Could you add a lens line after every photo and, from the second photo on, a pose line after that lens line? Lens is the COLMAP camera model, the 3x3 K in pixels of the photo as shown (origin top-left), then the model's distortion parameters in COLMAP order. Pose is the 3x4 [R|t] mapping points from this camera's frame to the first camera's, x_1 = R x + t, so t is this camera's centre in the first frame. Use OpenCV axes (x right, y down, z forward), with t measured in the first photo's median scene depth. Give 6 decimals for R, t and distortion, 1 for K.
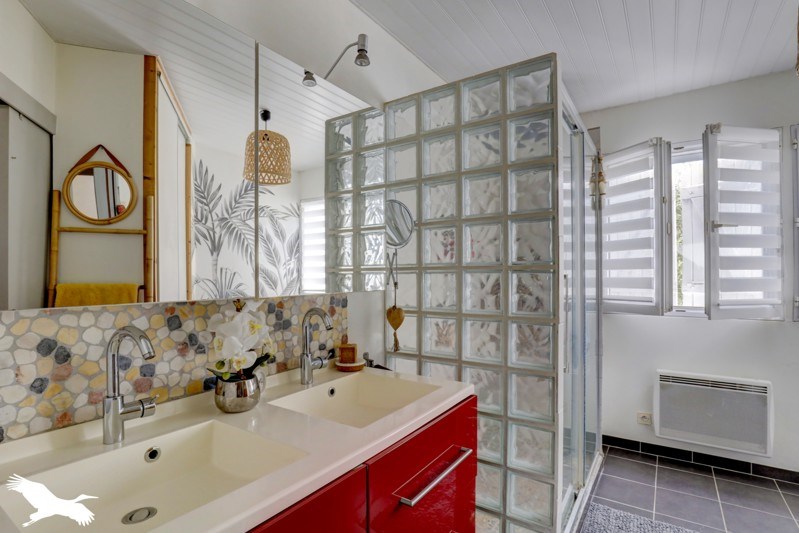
lens RADIAL K [[394.8, 0, 402.6], [0, 394.8, 269.5], [0, 0, 1]] dist [-0.003485, -0.000150]
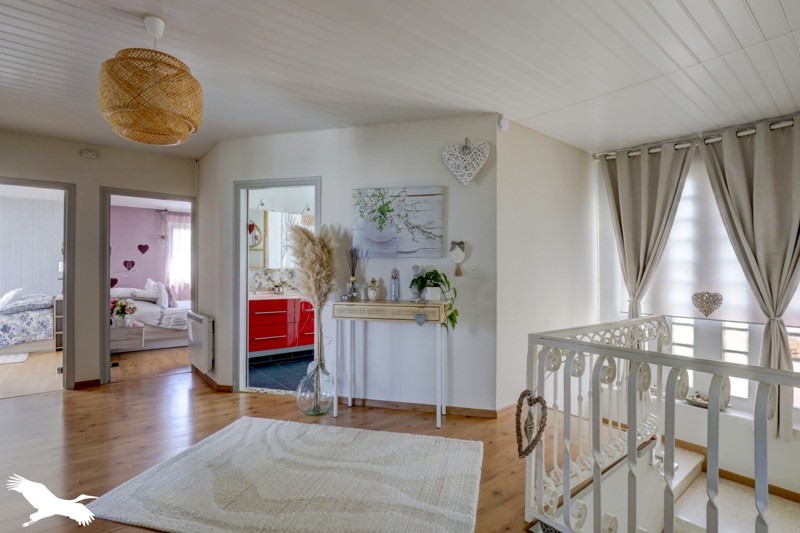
lens RADIAL K [[395.3, 0, 394.9], [0, 395.3, 268.4], [0, 0, 1]] dist [-0.003485, -0.000150]
pose [[0.956373, 0.008347, -0.292029, 2.101667], [-0.006323, 0.999949, 0.007873, 0.026130], [0.292080, -0.005683, 0.956377, -2.822695]]
